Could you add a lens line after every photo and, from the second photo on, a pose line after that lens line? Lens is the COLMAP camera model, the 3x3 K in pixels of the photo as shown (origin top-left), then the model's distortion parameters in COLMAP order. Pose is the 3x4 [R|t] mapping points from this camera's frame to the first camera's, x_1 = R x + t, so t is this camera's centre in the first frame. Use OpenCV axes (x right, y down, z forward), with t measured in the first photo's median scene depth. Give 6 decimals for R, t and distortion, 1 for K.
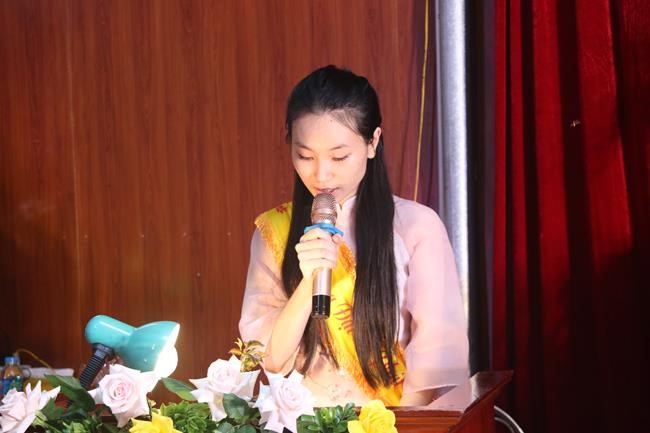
lens RADIAL K [[1334.2, 0, 325.0], [0, 1334.2, 216.5], [0, 0, 1]] dist [0.249136, 0.039472]
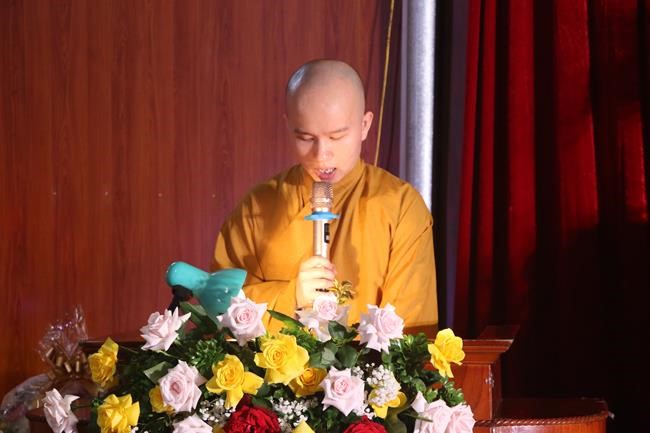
lens RADIAL K [[2103.2, 0, 325.0], [0, 2103.2, 216.5], [0, 0, 1]] dist [0.632328, -0.590285]
pose [[0.988327, 0.035401, 0.148176, -0.205618], [-0.037976, 0.999172, 0.014585, 0.002788], [-0.147537, -0.020042, 0.988853, -0.523763]]
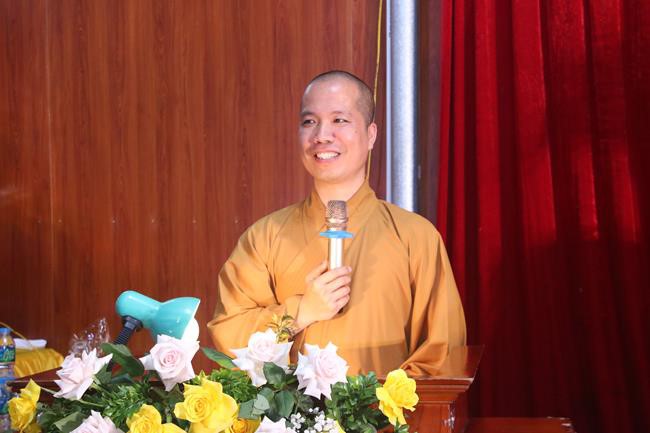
lens RADIAL K [[1173.6, 0, 325.0], [0, 1173.6, 216.5], [0, 0, 1]] dist [0.164363, 0.135613]
pose [[0.995336, 0.022652, 0.093771, -0.065396], [-0.023104, 0.999726, 0.003731, 0.003080], [-0.093661, -0.005880, 0.995587, 0.009660]]
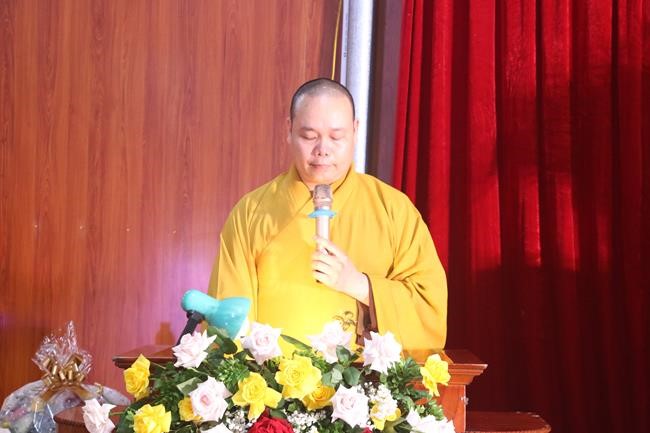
lens RADIAL K [[1663.0, 0, 325.0], [0, 1663.0, 216.5], [0, 0, 1]] dist [0.363578, -0.049154]
pose [[0.966586, 0.069605, 0.246712, -0.299159], [-0.069125, 0.997551, -0.010617, 0.006451], [-0.246847, -0.006792, 0.969031, -0.417994]]
